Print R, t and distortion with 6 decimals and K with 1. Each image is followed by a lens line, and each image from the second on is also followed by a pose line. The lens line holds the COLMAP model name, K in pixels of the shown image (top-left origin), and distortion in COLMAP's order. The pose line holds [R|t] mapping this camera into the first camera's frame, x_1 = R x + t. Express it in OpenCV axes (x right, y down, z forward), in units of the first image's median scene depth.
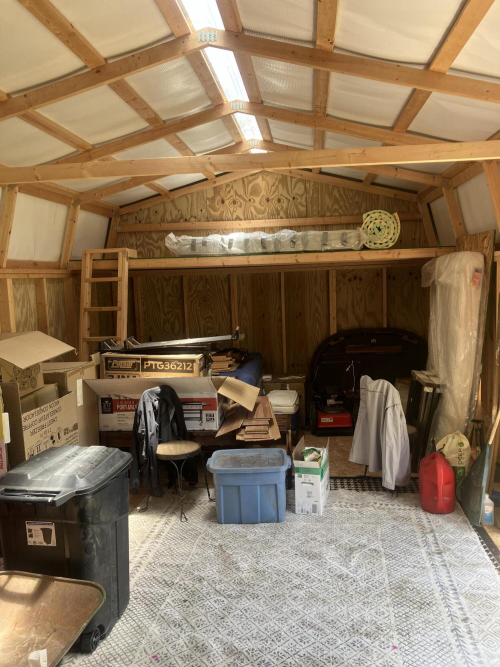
lens RADIAL K [[536.4, 0, 248.1], [0, 536.4, 330.3], [0, 0, 1]] dist [0.008645, 0.006059]
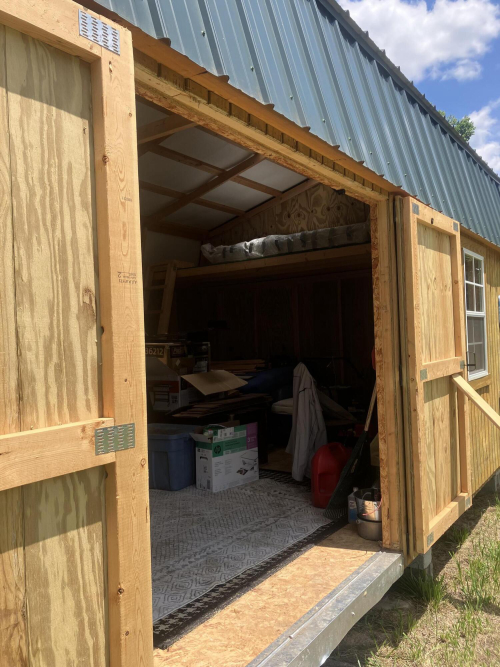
lens RADIAL K [[536.4, 0, 246.6], [0, 536.4, 335.9], [0, 0, 1]] dist [0.008645, 0.006059]
pose [[0.871485, -0.000628, -0.490422, 0.474618], [-0.042139, 0.996205, -0.076158, 0.089899], [0.488608, 0.087037, 0.868151, 0.097149]]
